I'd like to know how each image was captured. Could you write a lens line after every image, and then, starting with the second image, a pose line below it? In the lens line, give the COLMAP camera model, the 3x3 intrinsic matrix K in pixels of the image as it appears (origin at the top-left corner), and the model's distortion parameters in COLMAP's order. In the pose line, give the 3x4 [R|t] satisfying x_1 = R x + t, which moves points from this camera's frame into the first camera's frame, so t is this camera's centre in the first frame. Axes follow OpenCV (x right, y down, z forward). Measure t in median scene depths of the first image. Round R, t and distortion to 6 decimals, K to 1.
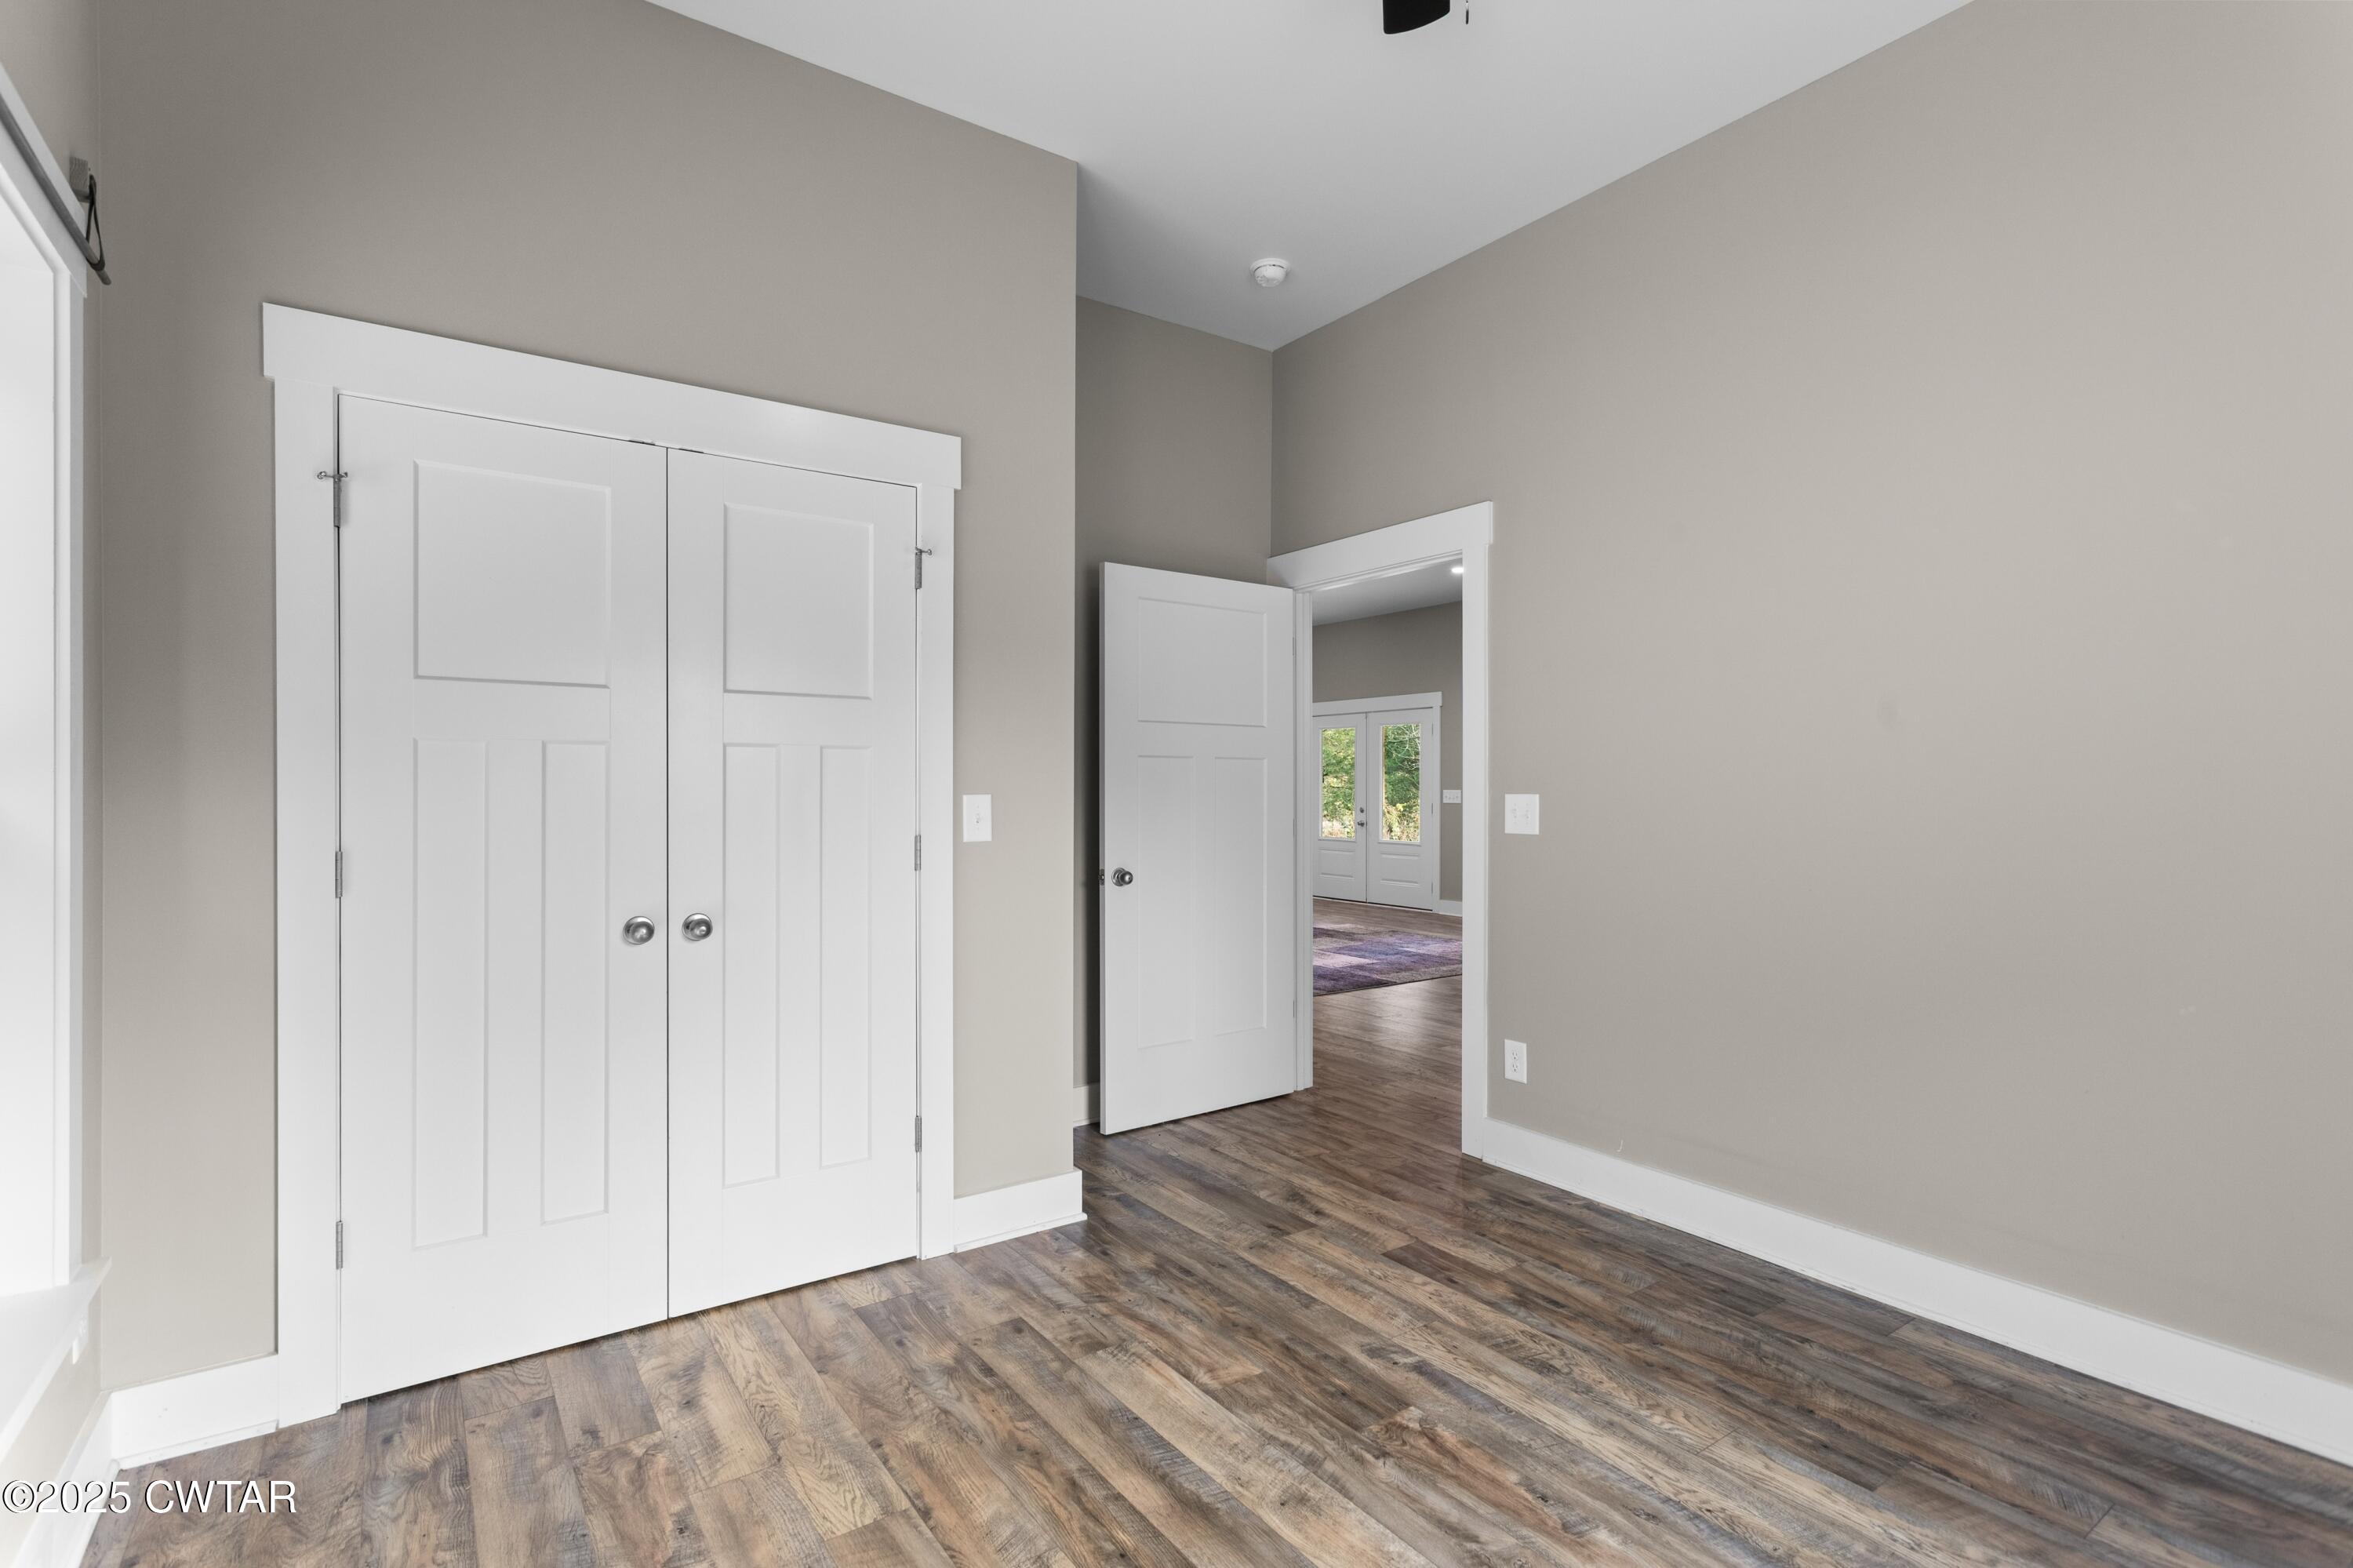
lens RADIAL K [[1120.0, 0, 1177.2], [0, 1120.0, 795.7], [0, 0, 1]] dist [0.005612, 0.001624]
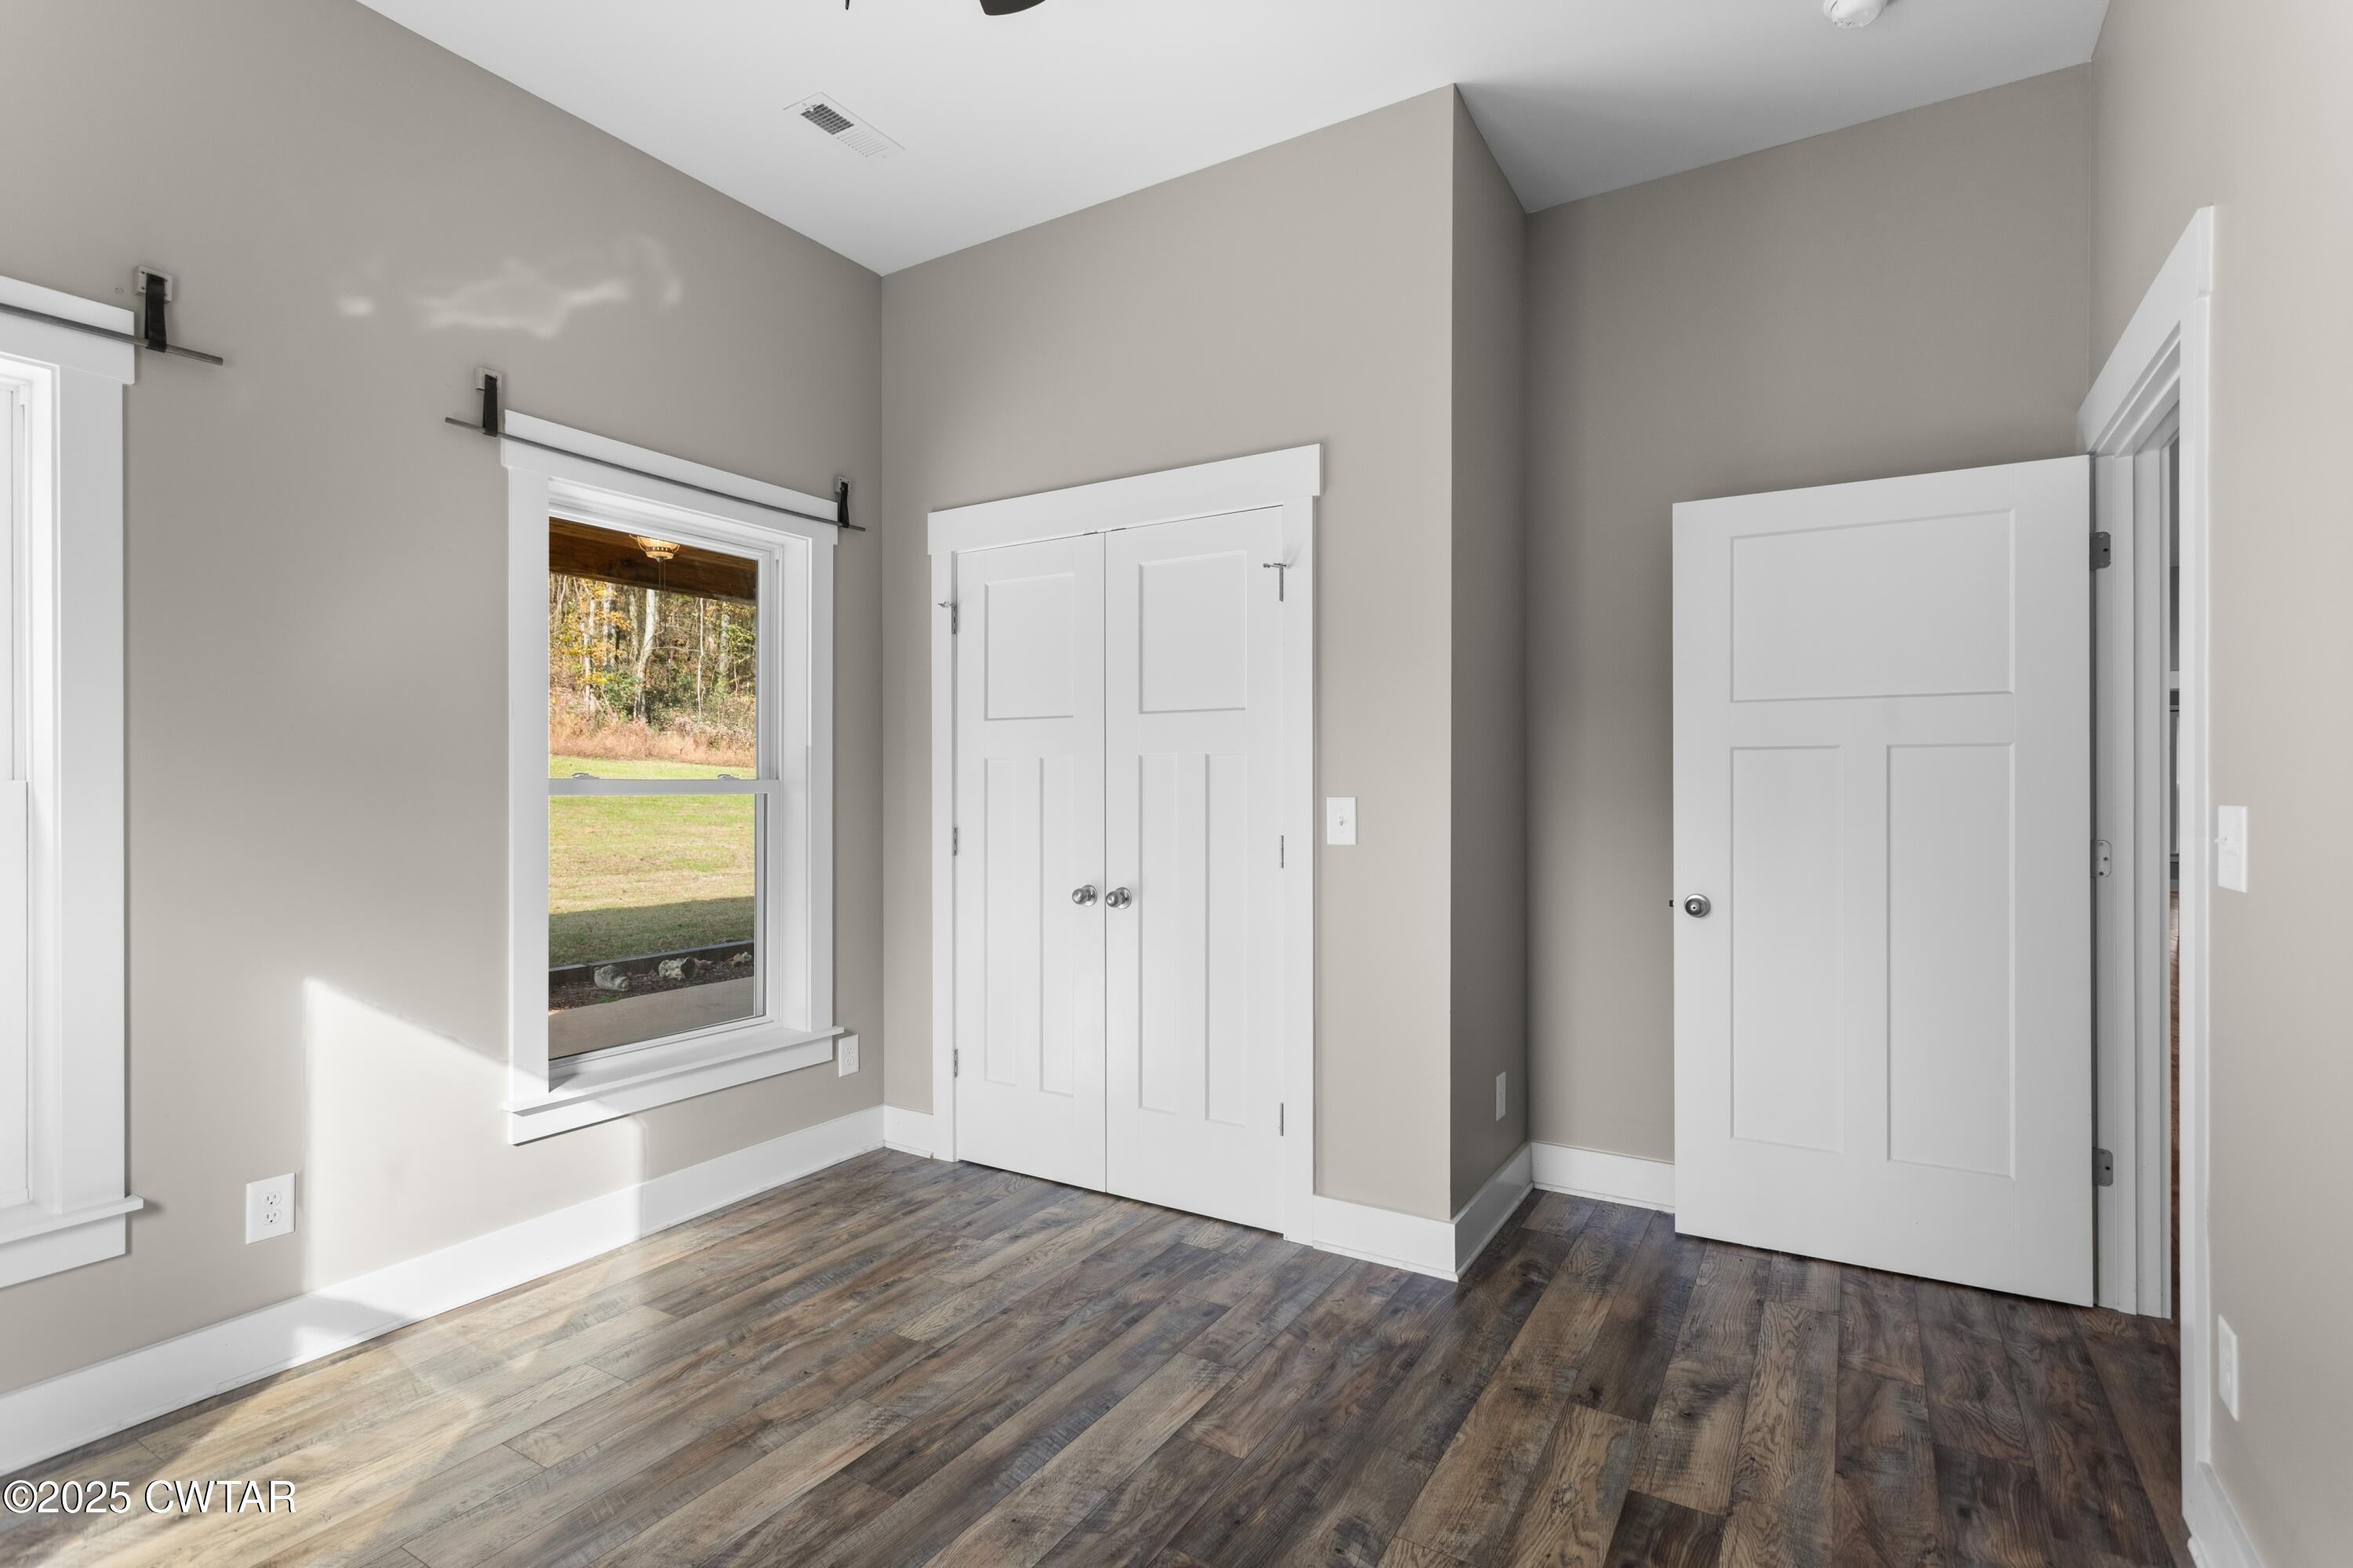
lens RADIAL K [[1120.0, 0, 1175.8], [0, 1120.0, 788.6], [0, 0, 1]] dist [0.005612, 0.001624]
pose [[0.393217, 0.000628, -0.919445, 0.754829], [-0.007802, 0.999966, -0.002653, -0.004536], [0.919413, 0.008217, 0.393209, 0.531801]]
